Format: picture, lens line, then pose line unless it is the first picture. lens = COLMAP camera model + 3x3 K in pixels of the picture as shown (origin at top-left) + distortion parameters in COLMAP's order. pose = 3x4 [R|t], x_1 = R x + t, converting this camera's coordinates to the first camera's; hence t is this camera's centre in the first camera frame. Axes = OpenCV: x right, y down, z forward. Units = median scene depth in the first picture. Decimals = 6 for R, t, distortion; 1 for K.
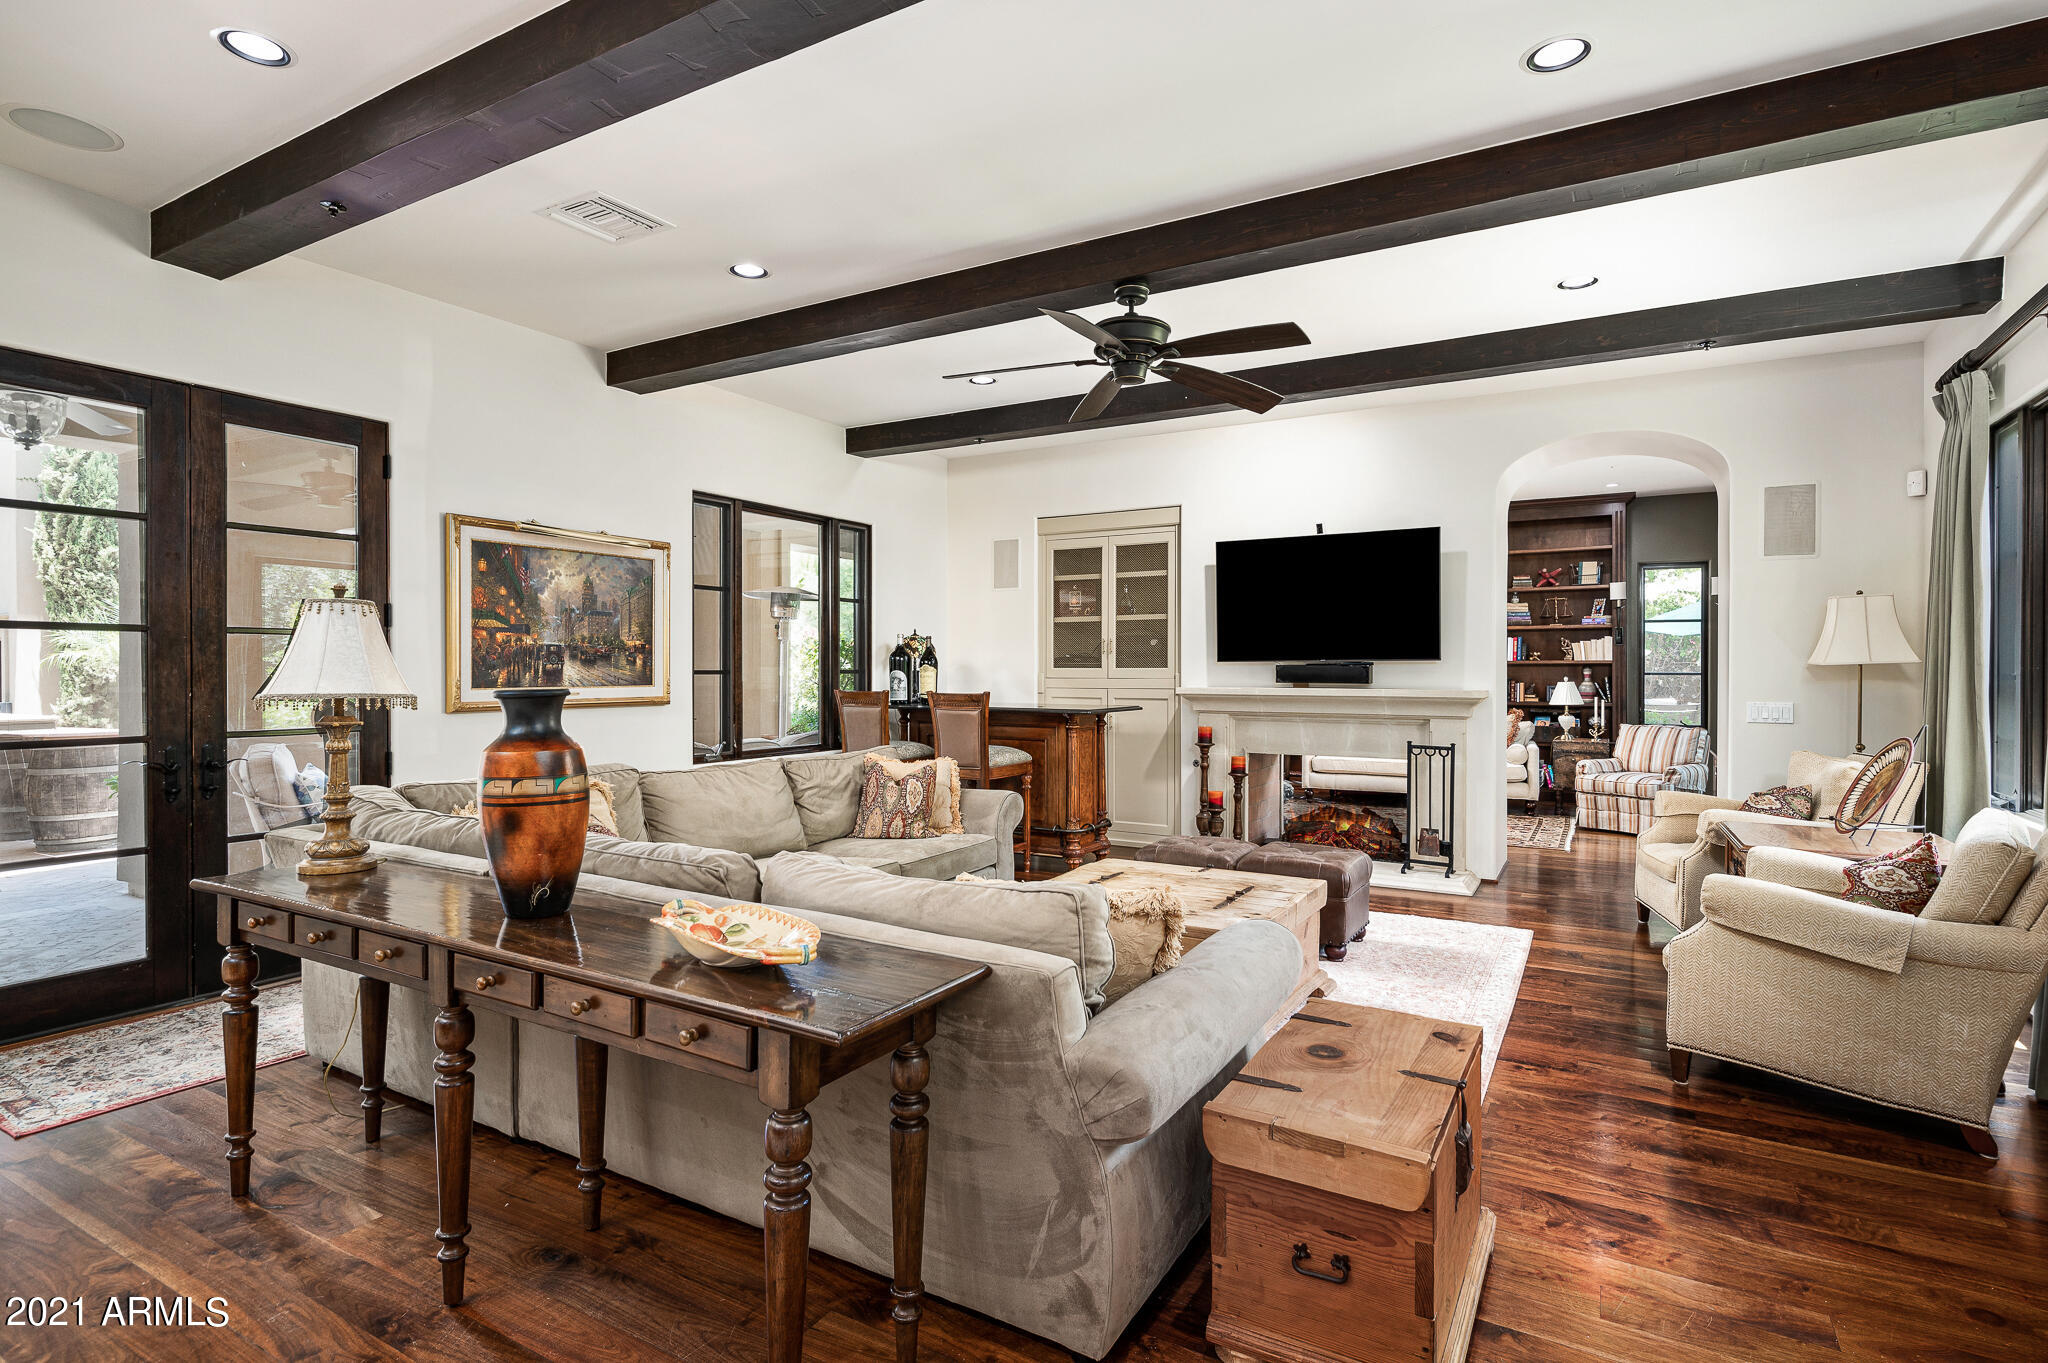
lens RADIAL K [[1017.2, 0, 1025.0], [0, 1017.2, 674.2], [0, 0, 1]] dist [0.000739, 0.000167]
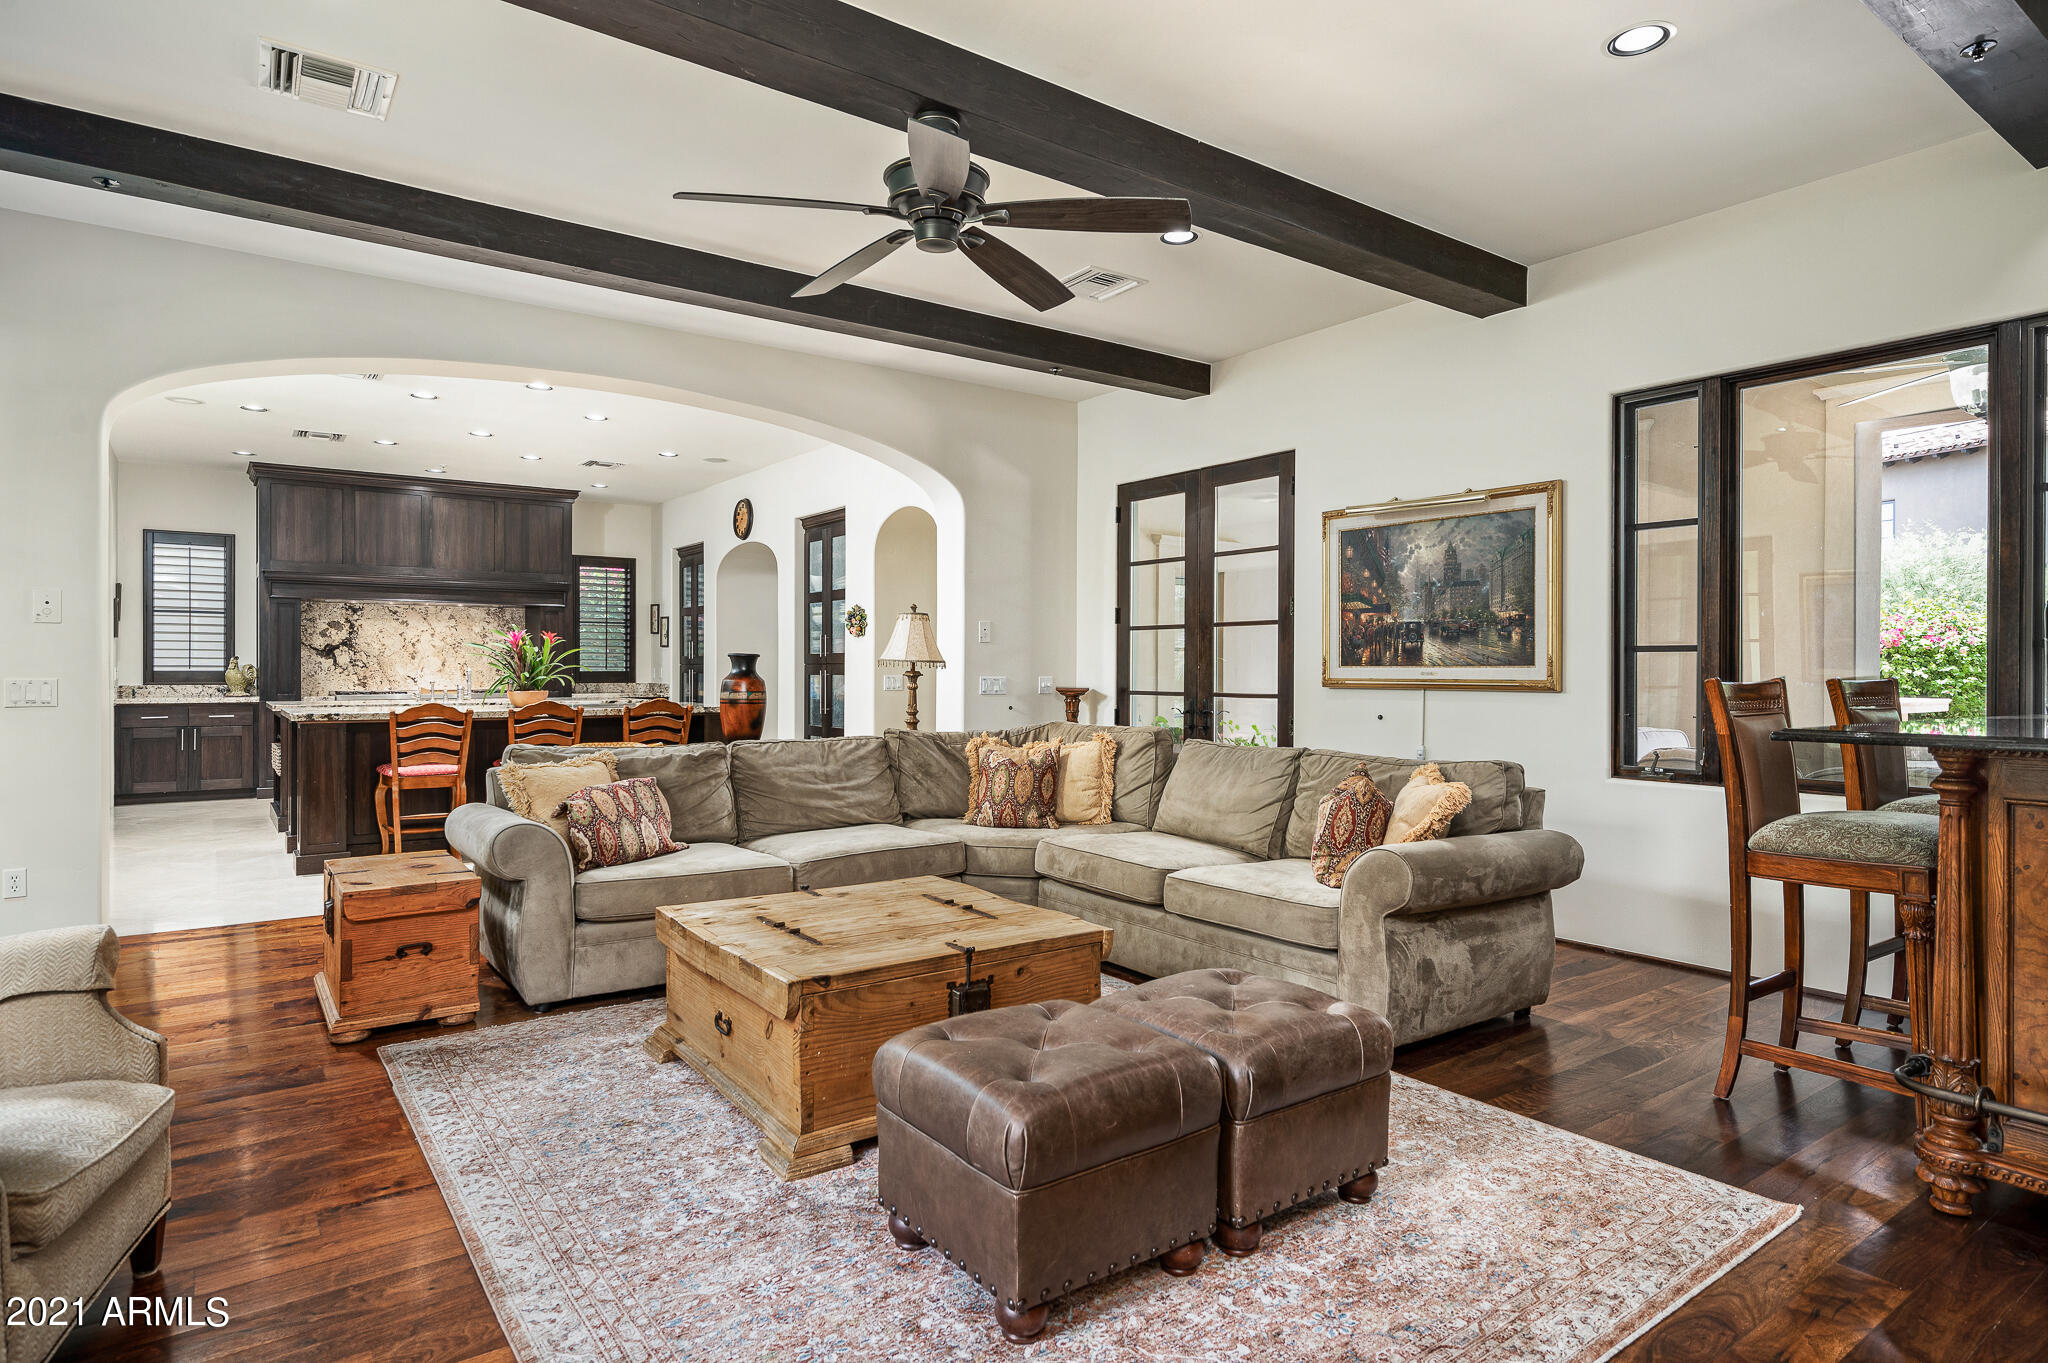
lens RADIAL K [[1093.5, 0, 1011.8], [0, 1093.5, 674.6], [0, 0, 1]] dist [0.001975, 0.000881]
pose [[-0.391982, 0.004829, -0.919960, 0.512528], [-0.007738, 0.999934, 0.008546, 0.012007], [0.919940, 0.010469, -0.391918, 0.850161]]
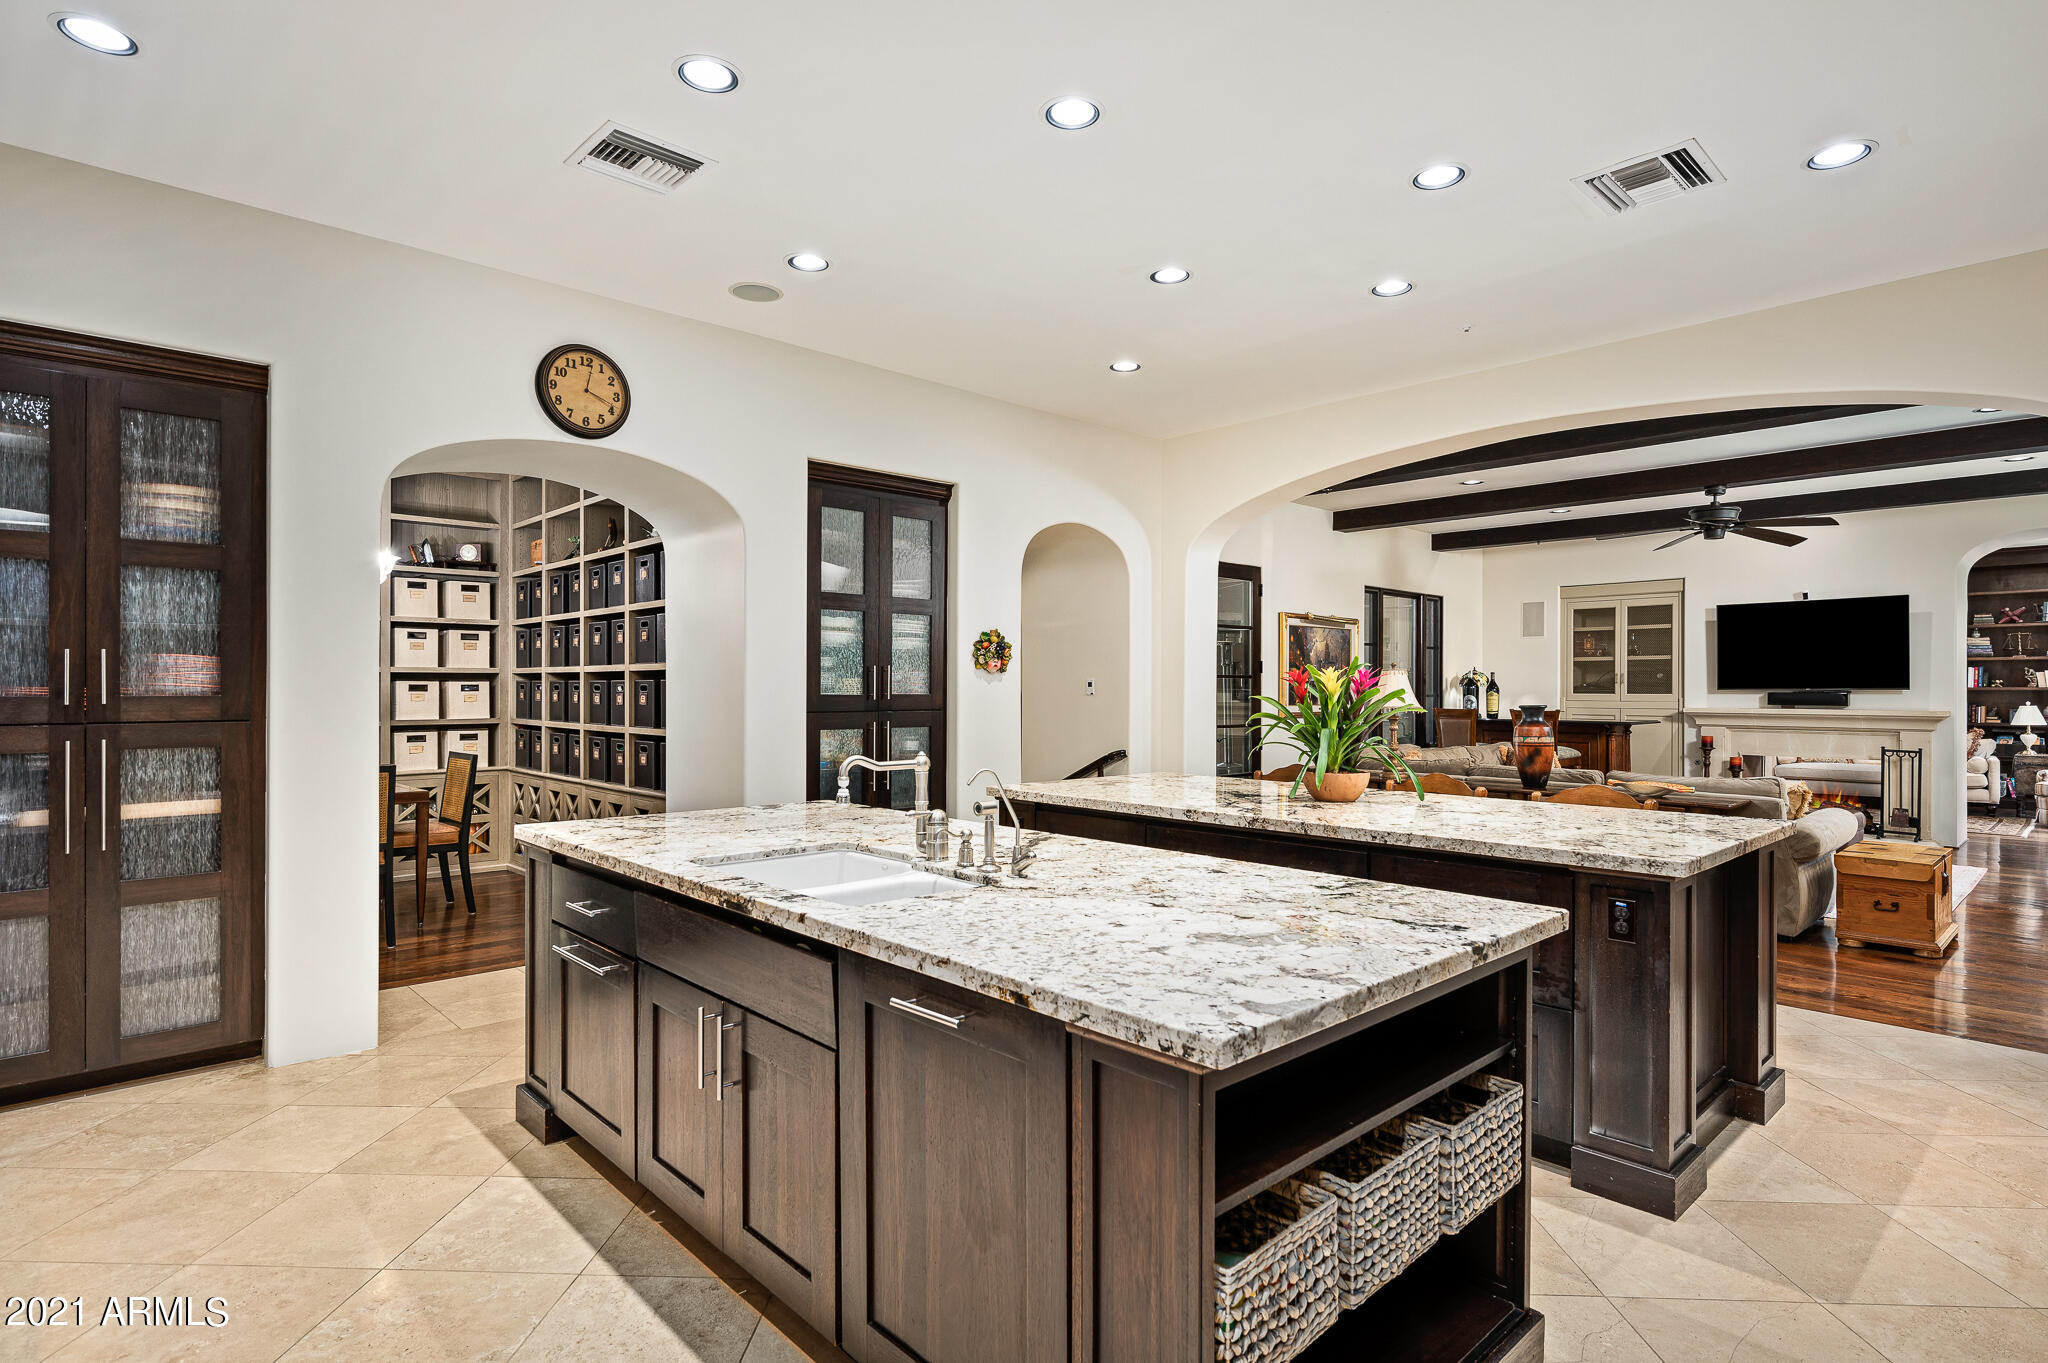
lens RADIAL K [[1053.7, 0, 1022.3], [0, 1053.7, 689.0], [0, 0, 1]] dist [0.004141, 0.000123]
pose [[0.958733, 0.001987, -0.284300, -0.345759], [-0.003440, 0.999983, -0.004613, -0.003477], [0.284286, 0.005400, 0.958724, -0.736908]]
